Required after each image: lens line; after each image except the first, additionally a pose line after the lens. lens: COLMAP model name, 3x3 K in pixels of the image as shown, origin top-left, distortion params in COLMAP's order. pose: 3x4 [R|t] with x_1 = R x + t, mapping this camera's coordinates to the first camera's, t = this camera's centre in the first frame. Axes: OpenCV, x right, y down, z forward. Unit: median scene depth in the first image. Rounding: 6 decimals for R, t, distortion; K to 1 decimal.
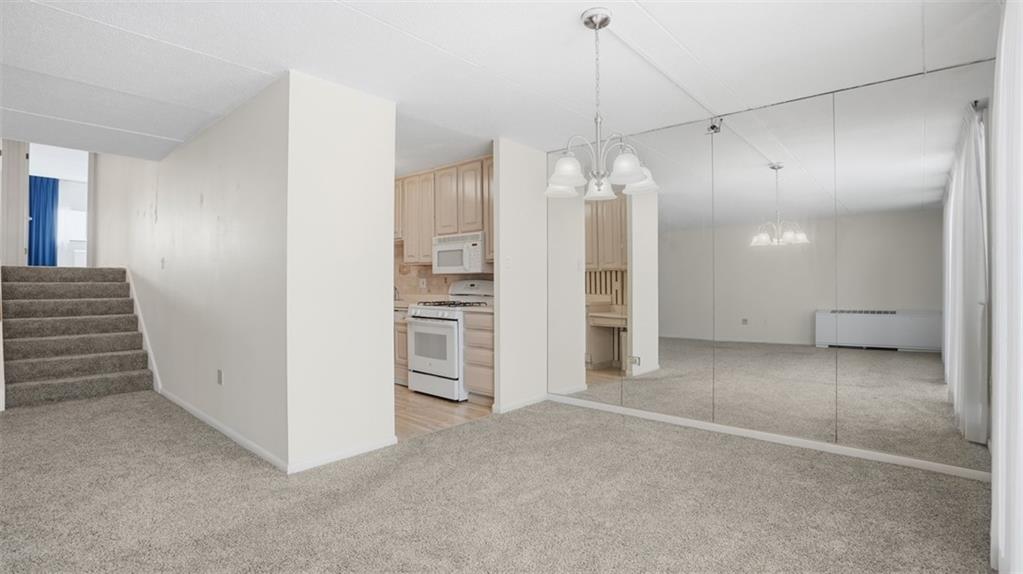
lens RADIAL K [[483.7, 0, 511.7], [0, 483.7, 282.5], [0, 0, 1]] dist [0.000760, 0.000155]
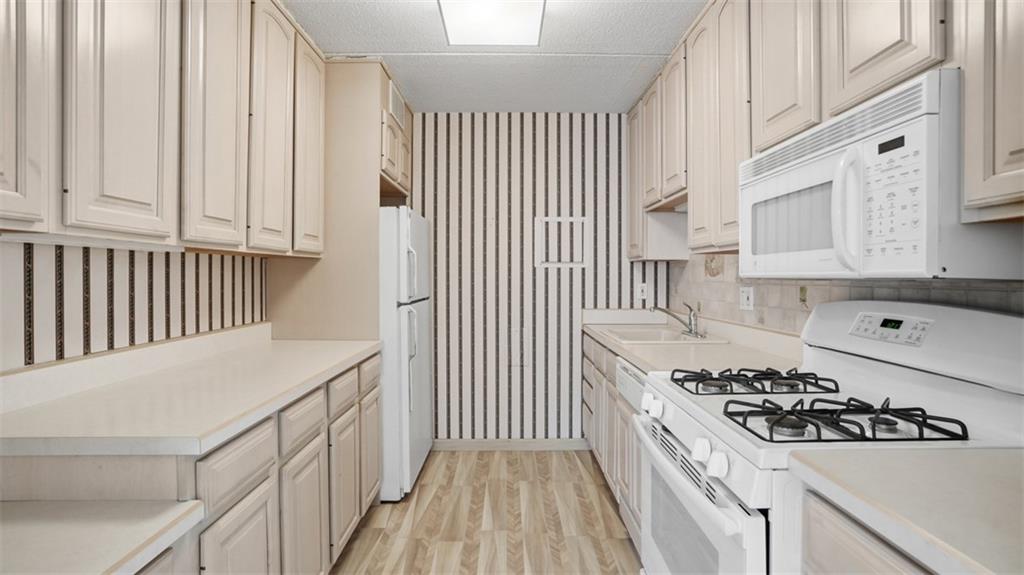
lens RADIAL K [[484.2, 0, 514.0], [0, 484.2, 290.0], [0, 0, 1]] dist [0.000760, 0.000155]
pose [[0.678885, 0.027187, -0.733741, -0.029656], [-0.005913, 0.999484, 0.031563, -0.019261], [0.734221, -0.017089, 0.678695, 0.690279]]
